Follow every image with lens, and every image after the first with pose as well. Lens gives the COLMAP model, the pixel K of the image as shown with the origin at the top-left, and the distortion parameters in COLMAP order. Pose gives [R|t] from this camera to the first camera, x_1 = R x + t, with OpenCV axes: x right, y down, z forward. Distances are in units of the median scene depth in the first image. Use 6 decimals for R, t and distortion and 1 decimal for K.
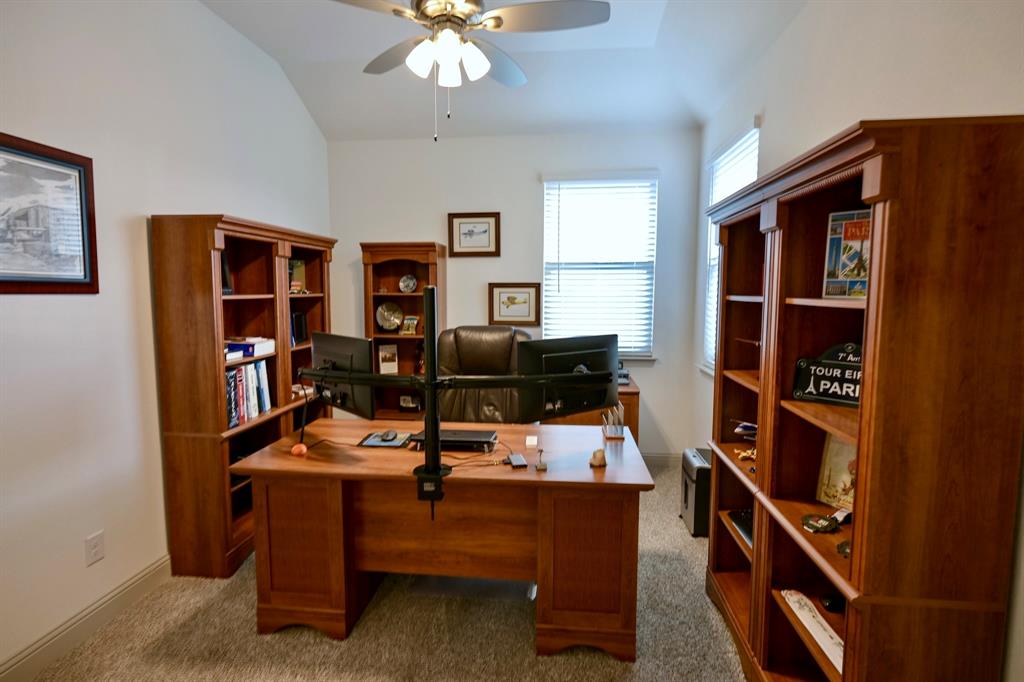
lens RADIAL K [[493.2, 0, 512.2], [0, 493.2, 336.5], [0, 0, 1]] dist [-0.005476, 0.003190]
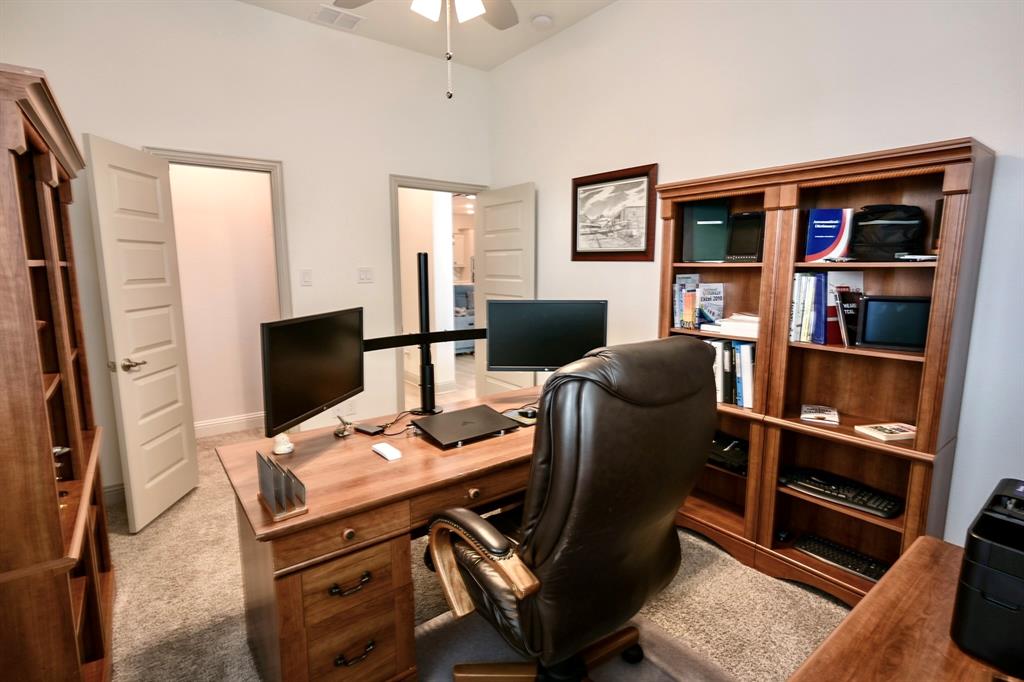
lens RADIAL K [[493.2, 0, 509.6], [0, 493.2, 337.9], [0, 0, 1]] dist [-0.005476, 0.003190]
pose [[-0.723614, 0.101554, -0.682693, 0.473281], [-0.063801, 0.975040, 0.212667, -0.157040], [0.687249, 0.197445, -0.699073, 1.875577]]
